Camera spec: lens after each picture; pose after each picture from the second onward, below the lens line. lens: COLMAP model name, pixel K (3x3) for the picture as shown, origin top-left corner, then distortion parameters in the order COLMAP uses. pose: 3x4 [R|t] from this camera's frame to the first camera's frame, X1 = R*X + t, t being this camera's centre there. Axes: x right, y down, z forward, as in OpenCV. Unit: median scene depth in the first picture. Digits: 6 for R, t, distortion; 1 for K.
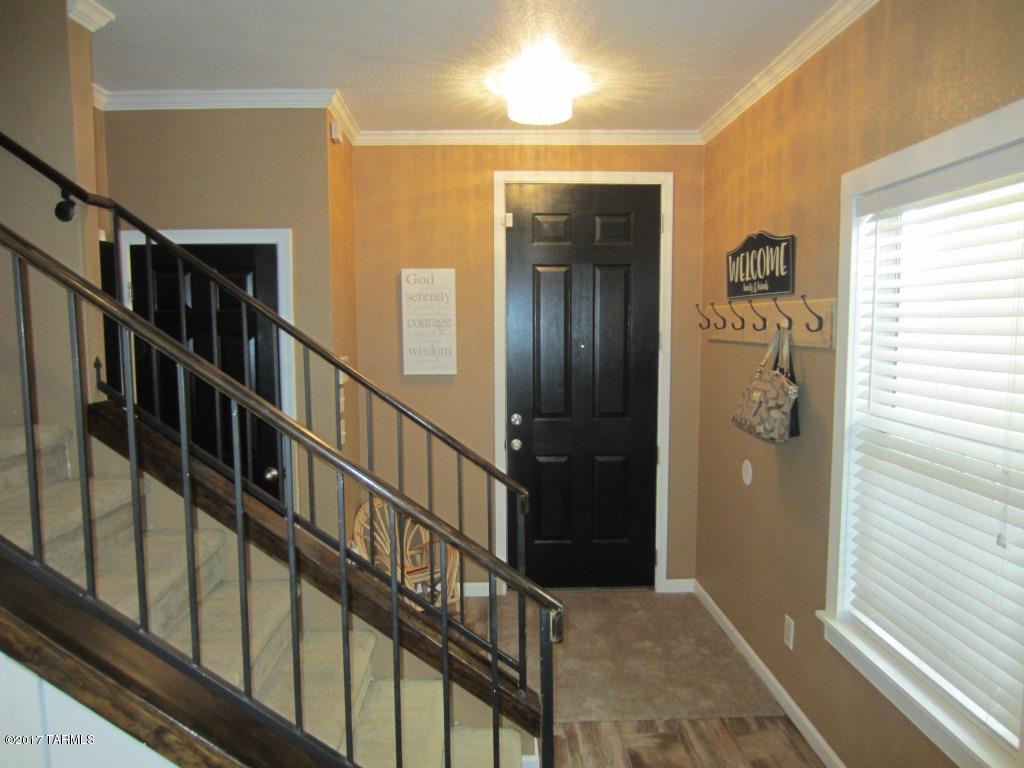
lens RADIAL K [[725.0, 0, 511.6], [0, 725.0, 386.6], [0, 0, 1]] dist [-0.033606, 0.013845]
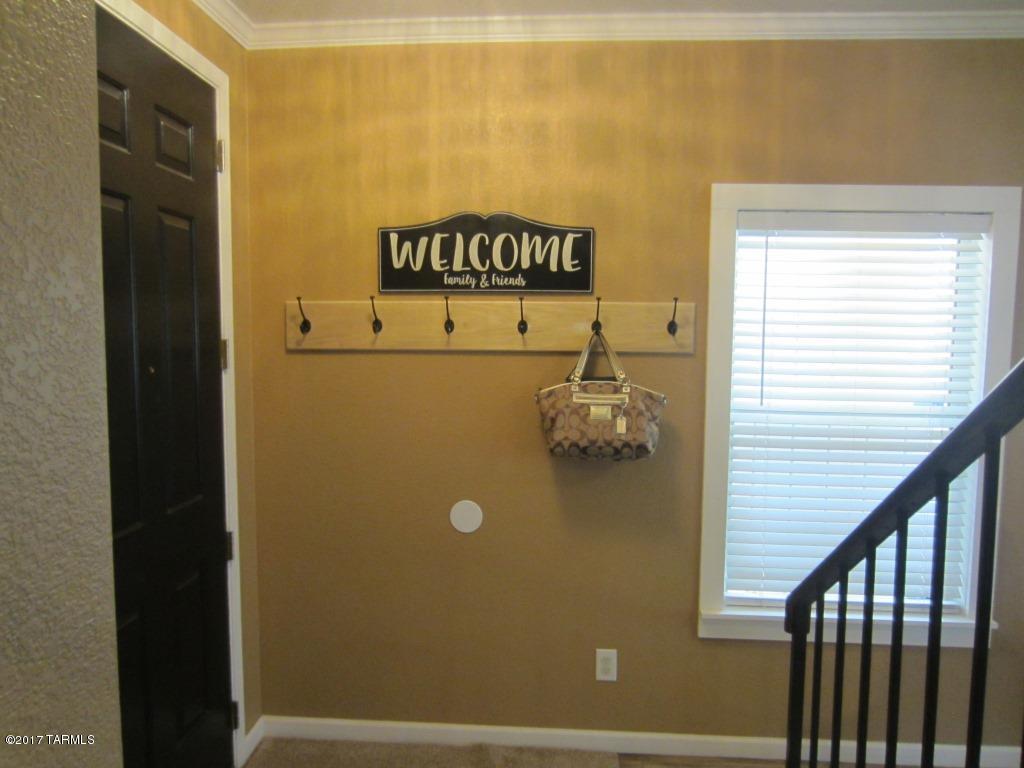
lens RADIAL K [[725.0, 0, 510.1], [0, 725.0, 382.1], [0, 0, 1]] dist [-0.033606, 0.013845]
pose [[0.089848, -0.068641, 0.993587, -0.495324], [0.080562, 0.994854, 0.061444, -0.079523], [-0.992692, 0.074525, 0.094915, 0.978762]]
